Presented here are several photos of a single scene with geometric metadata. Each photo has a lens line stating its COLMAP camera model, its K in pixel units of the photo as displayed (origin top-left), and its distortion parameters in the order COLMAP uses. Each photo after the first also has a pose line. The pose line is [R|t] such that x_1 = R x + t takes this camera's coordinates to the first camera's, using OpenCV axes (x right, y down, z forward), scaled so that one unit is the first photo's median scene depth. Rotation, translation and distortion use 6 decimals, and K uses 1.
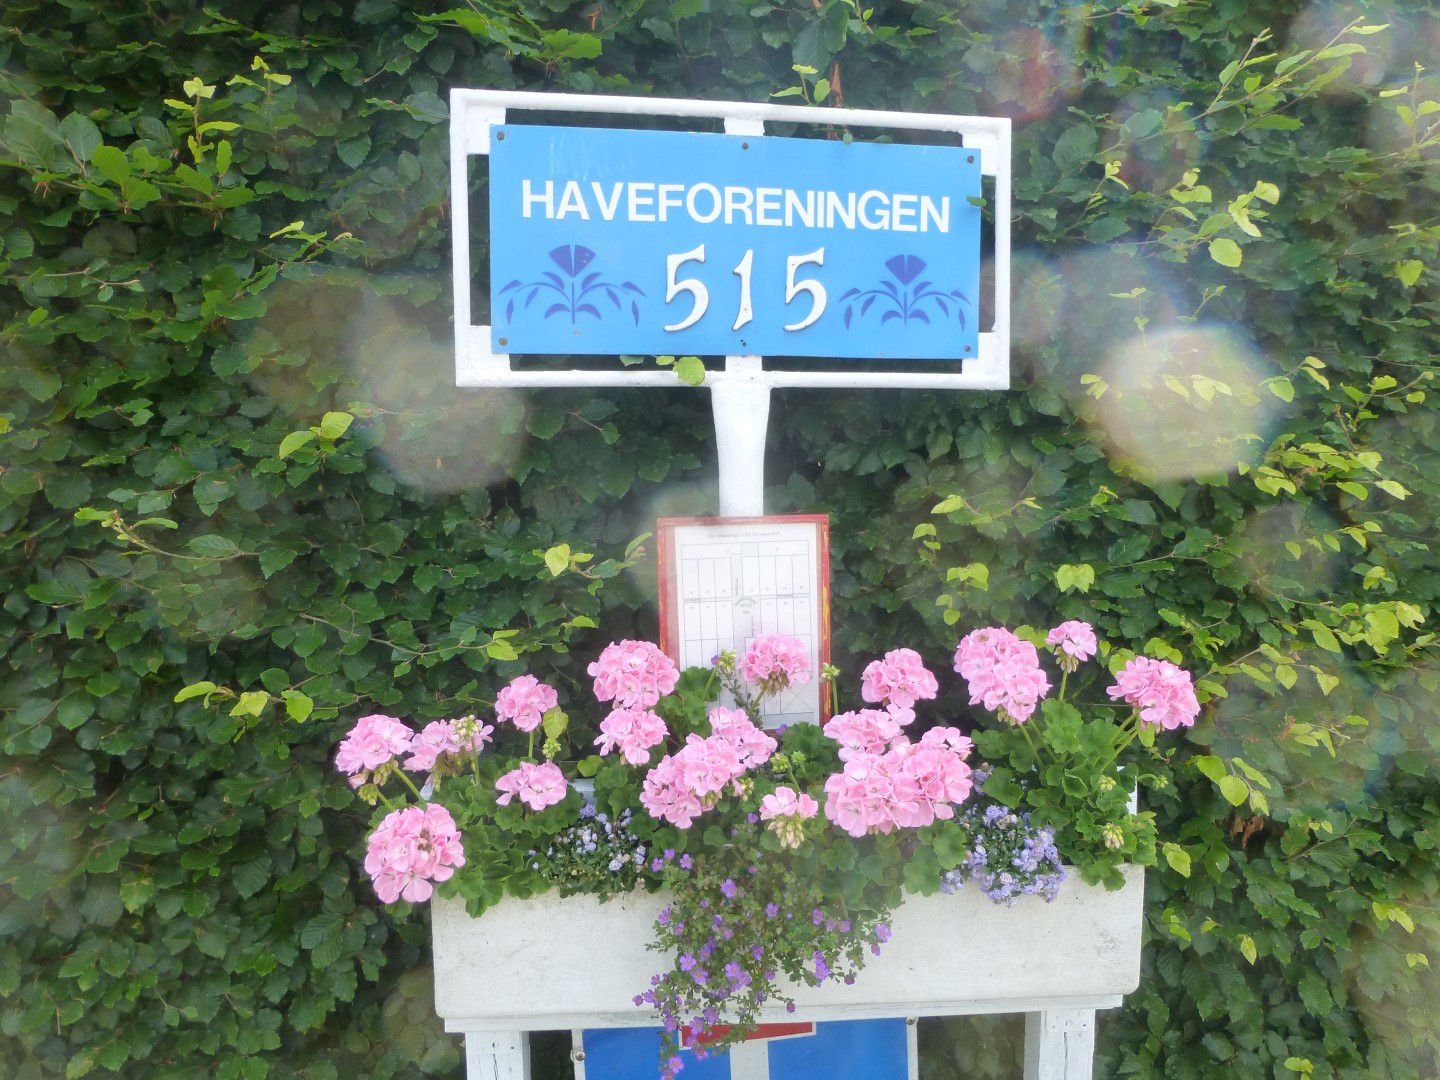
lens RADIAL K [[1059.9, 0, 722.9], [0, 1059.9, 537.9], [0, 0, 1]] dist [-0.007142, 0.002743]
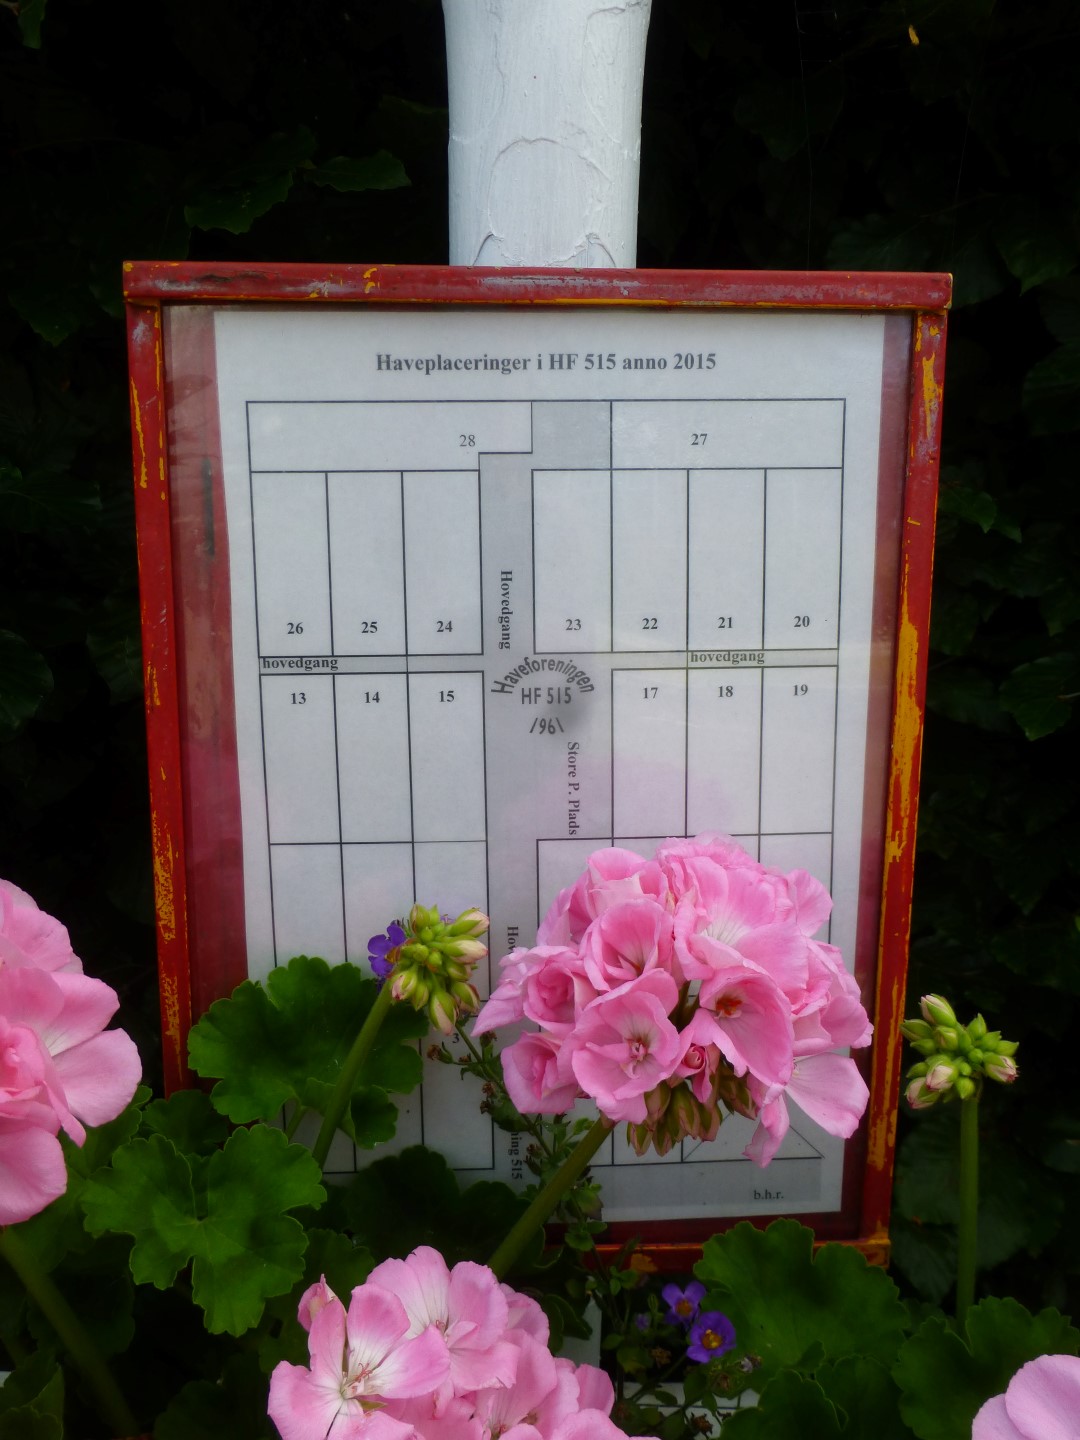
lens RADIAL K [[1059.9, 0, 536.7], [0, 1059.9, 718.8], [0, 0, 1]] dist [-0.007142, 0.002743]
pose [[0.998887, 0.030125, -0.036290, 0.028025], [-0.027389, 0.996907, 0.073663, 0.052529], [0.038396, -0.072587, 0.996623, 0.784356]]
